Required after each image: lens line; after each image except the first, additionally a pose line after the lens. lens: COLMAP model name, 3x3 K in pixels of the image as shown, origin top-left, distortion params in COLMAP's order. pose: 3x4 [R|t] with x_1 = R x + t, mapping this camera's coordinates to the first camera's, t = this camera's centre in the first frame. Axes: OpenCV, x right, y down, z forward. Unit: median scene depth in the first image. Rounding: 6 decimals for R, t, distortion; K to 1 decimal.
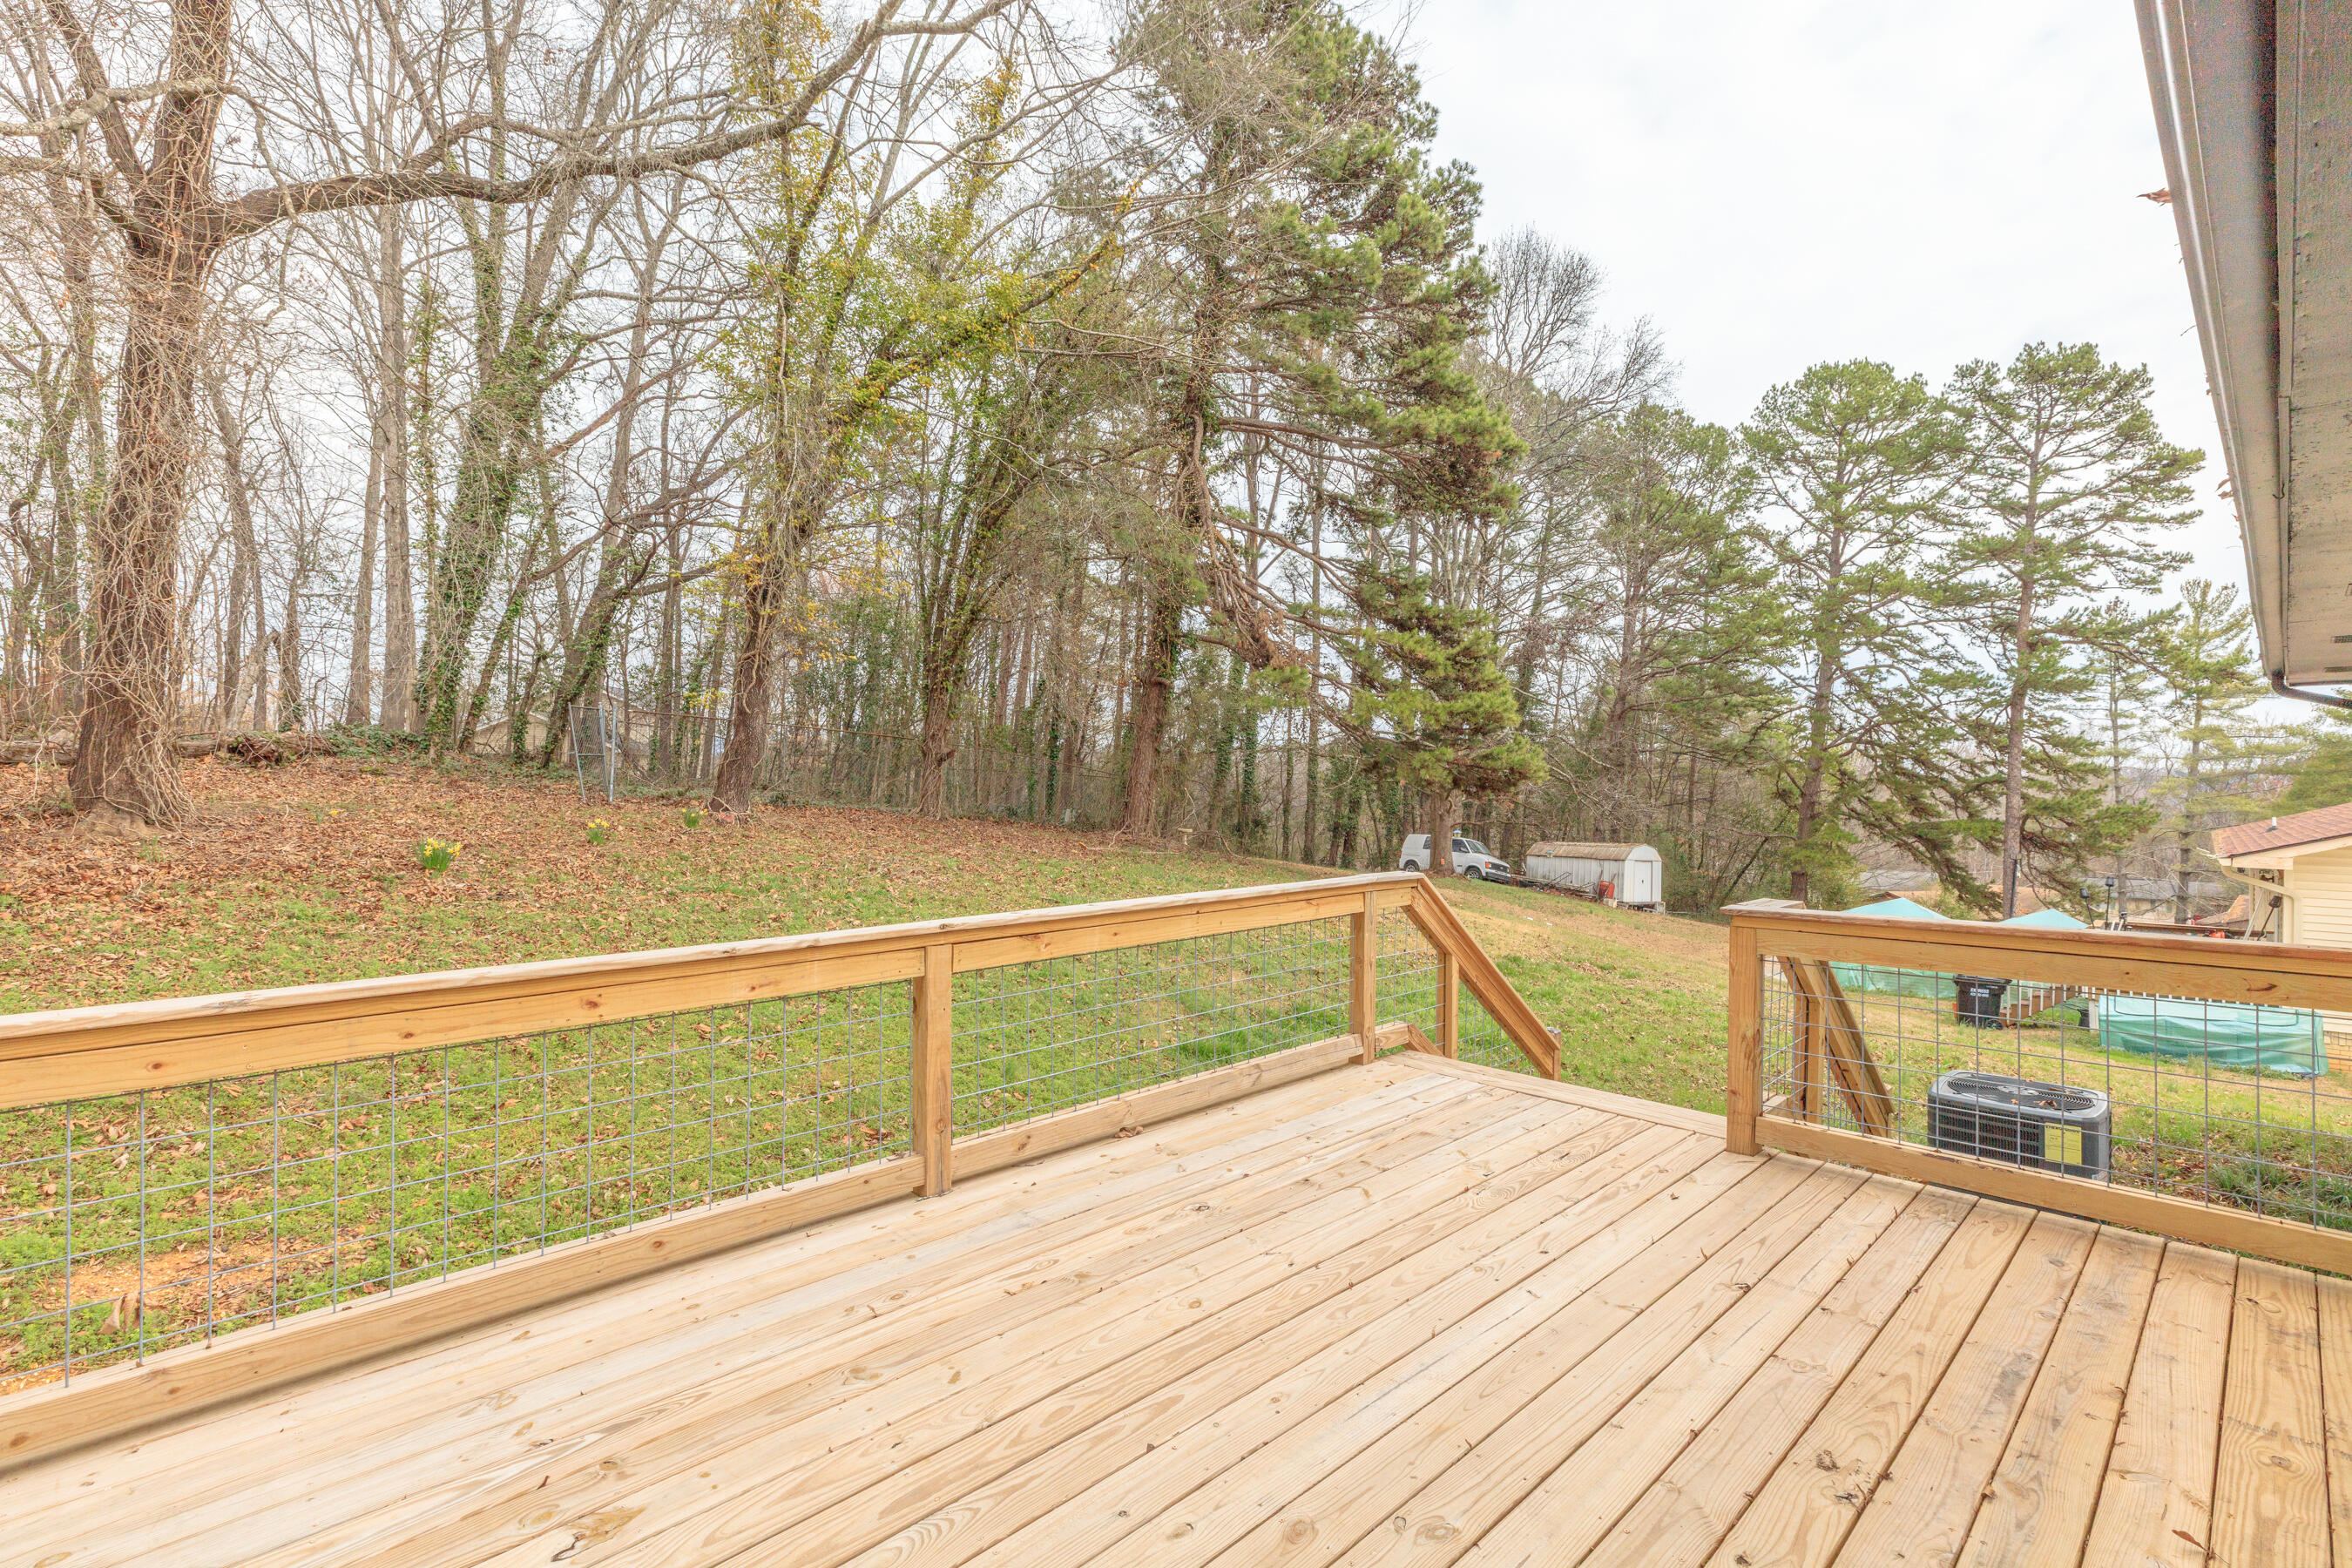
lens RADIAL K [[1057.4, 0, 1176.0], [0, 1057.4, 784.0], [0, 0, 1]] dist [0.001658, 0.000008]
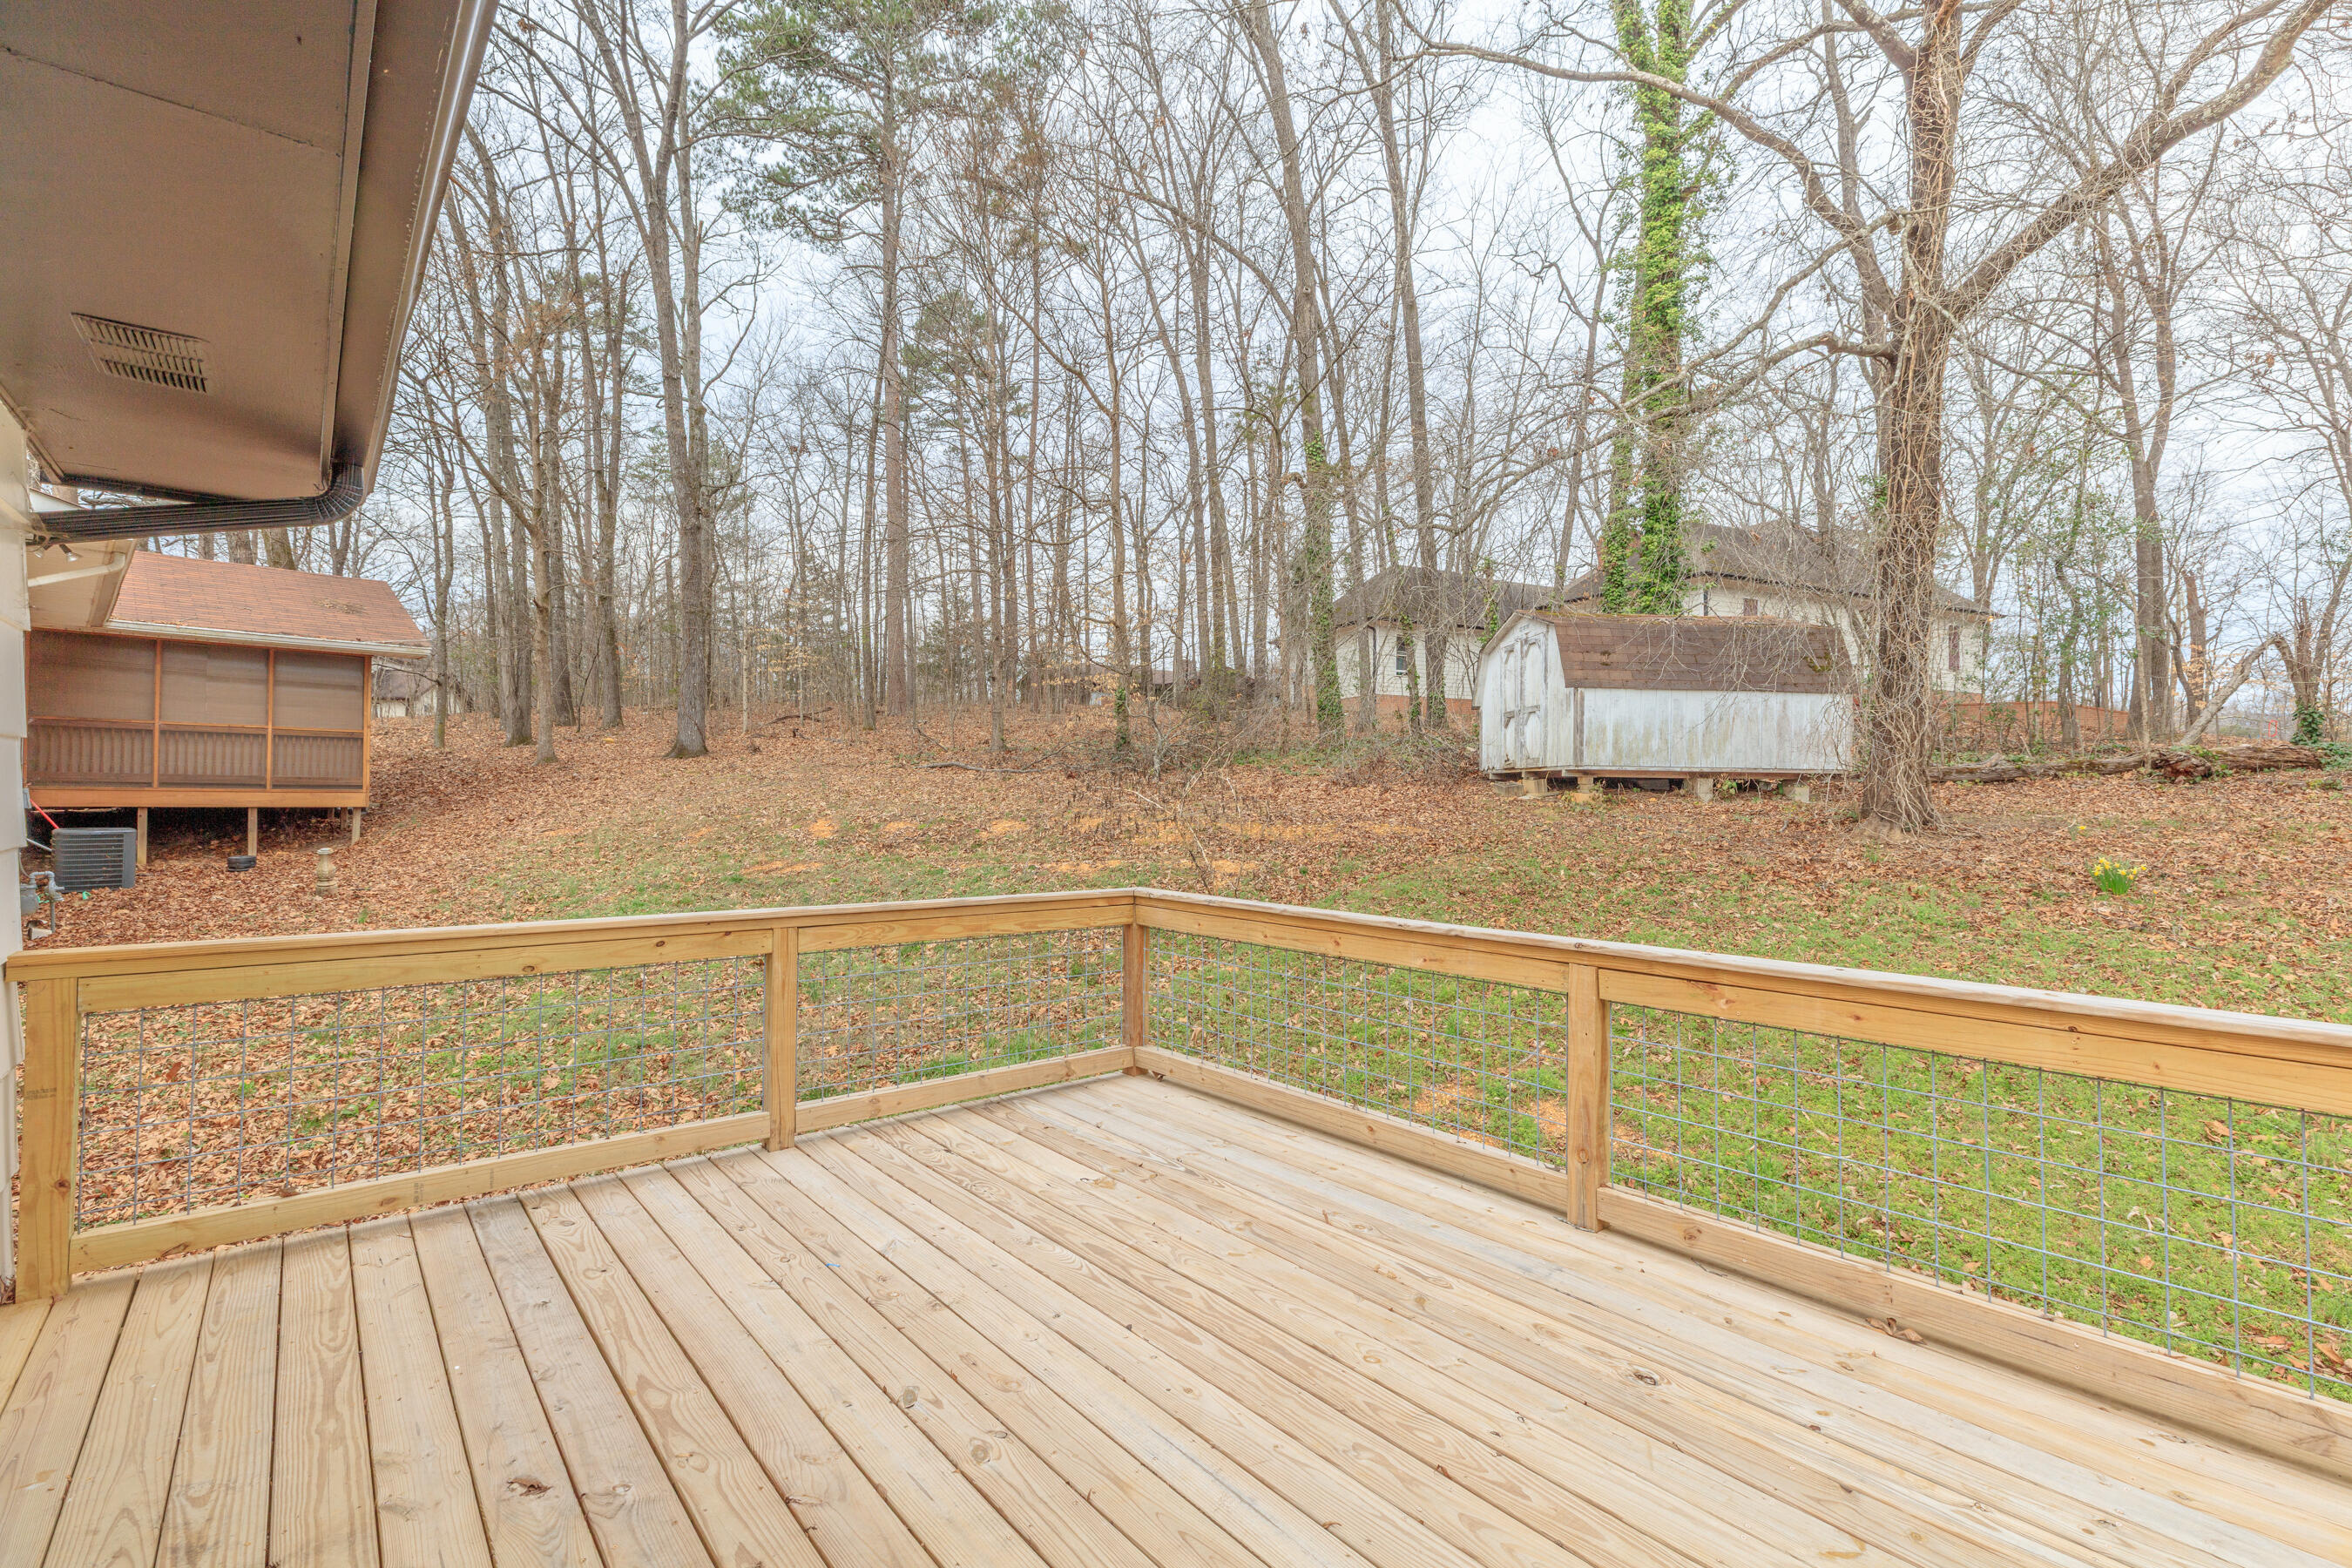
lens RADIAL K [[1035.6, 0, 1176.0], [0, 1035.6, 784.0], [0, 0, 1]] dist [-0.000852, -0.000043]
pose [[-0.060089, -0.008424, -0.998157, 0.746282], [-0.007053, 0.999943, -0.008015, -0.000773], [0.998168, 0.006559, -0.060145, 0.703775]]
